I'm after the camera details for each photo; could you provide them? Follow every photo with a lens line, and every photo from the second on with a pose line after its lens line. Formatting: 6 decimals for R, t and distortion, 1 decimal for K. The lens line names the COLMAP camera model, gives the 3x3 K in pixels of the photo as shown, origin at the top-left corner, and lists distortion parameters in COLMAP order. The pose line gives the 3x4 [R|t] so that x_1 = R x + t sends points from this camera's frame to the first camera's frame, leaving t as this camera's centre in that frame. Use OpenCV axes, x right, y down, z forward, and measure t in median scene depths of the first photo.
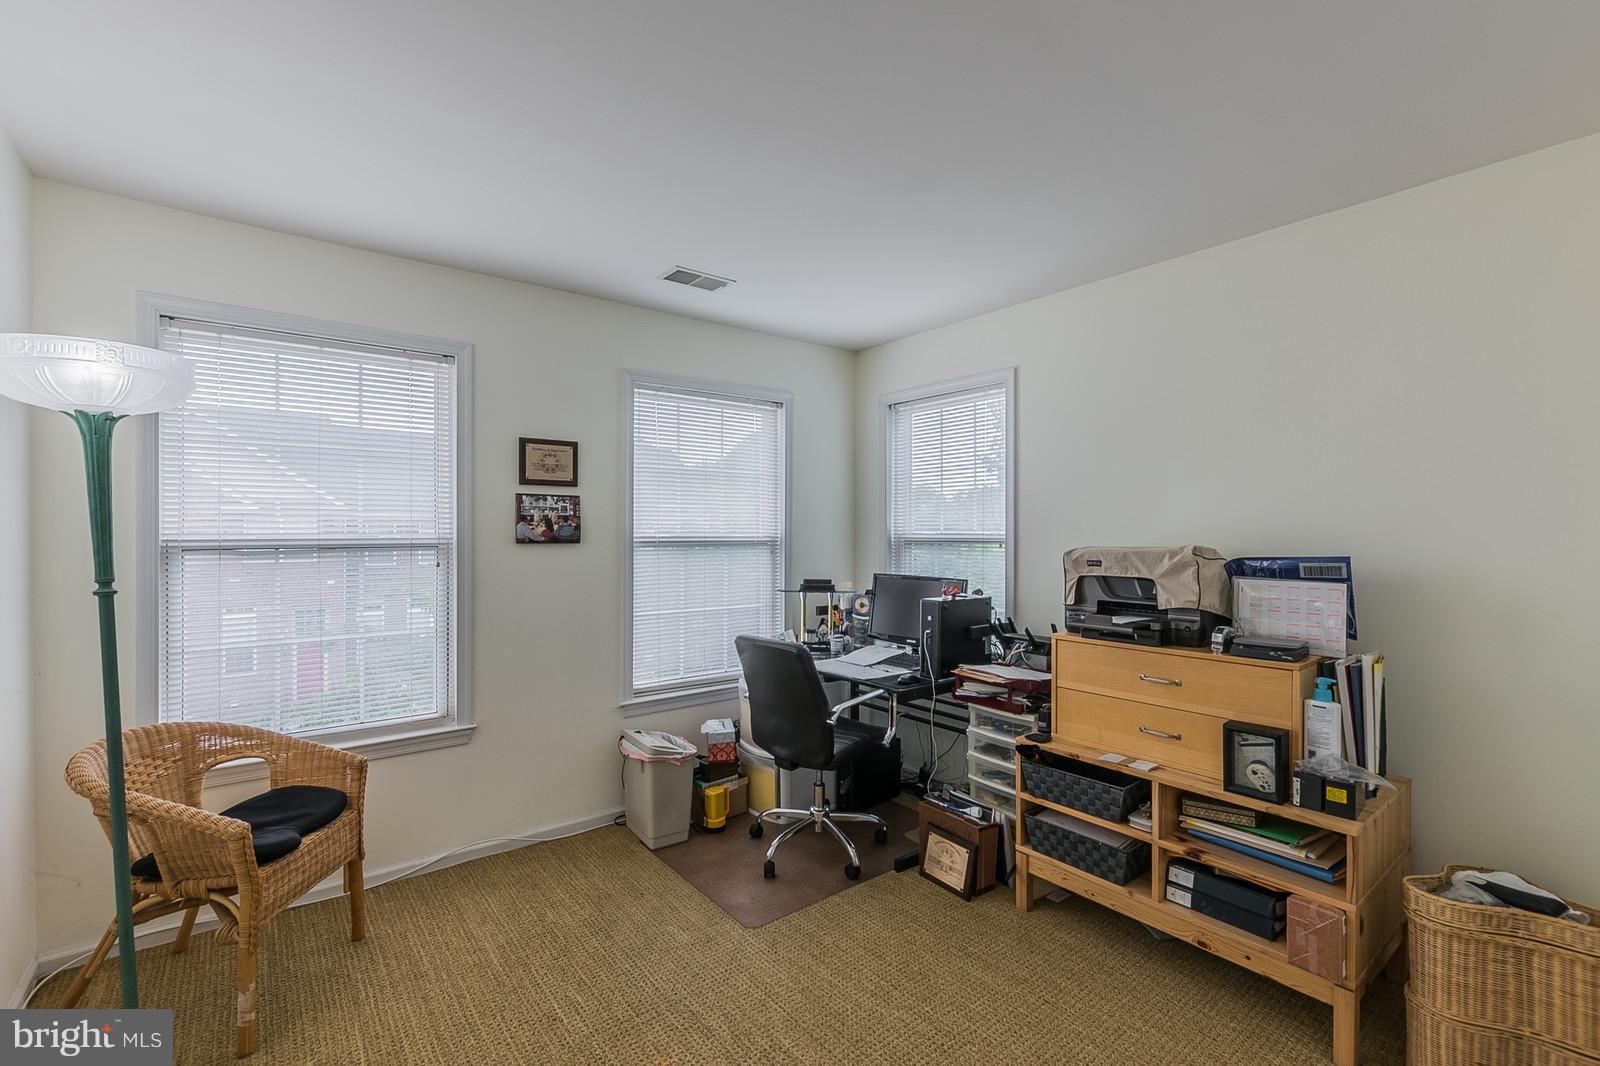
lens RADIAL K [[714.5, 0, 807.8], [0, 714.5, 537.6], [0, 0, 1]] dist [-0.005019, -0.000905]
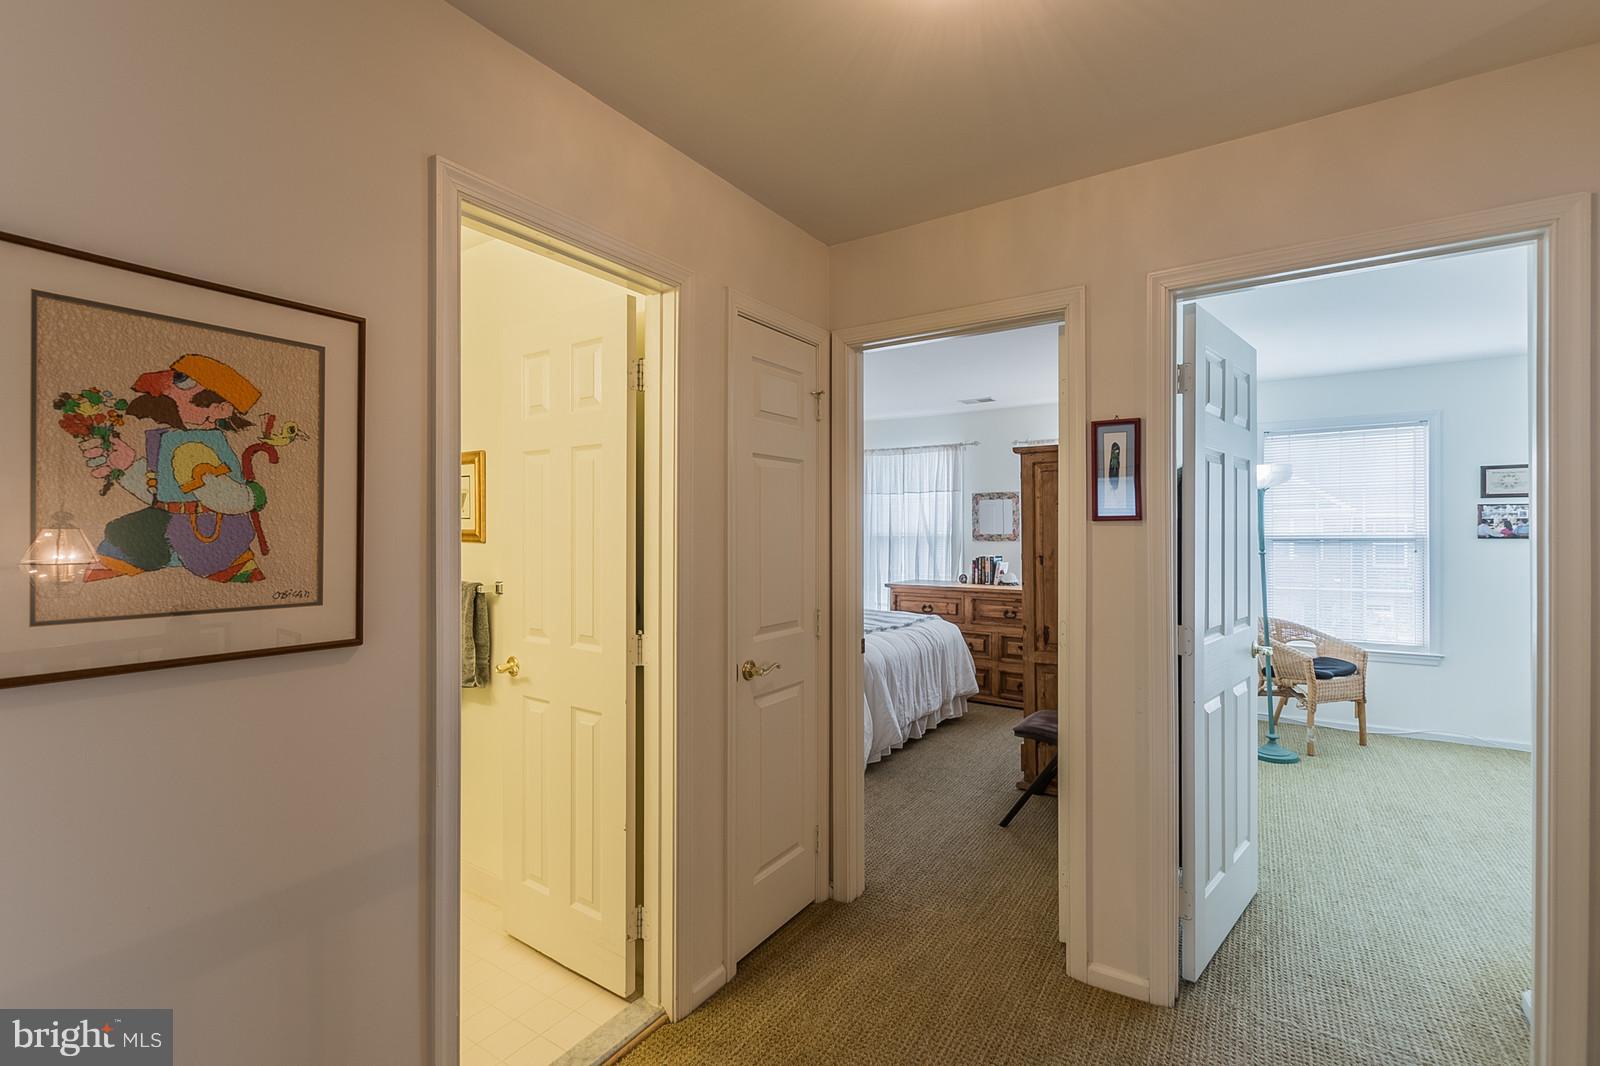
lens RADIAL K [[714.5, 0, 804.8], [0, 714.5, 534.1], [0, 0, 1]] dist [-0.005019, -0.000905]
pose [[0.338049, 0.001977, -0.941126, 0.499120], [0.002150, 0.999994, 0.002872, -0.007989], [0.941126, -0.002995, 0.338042, -0.797061]]
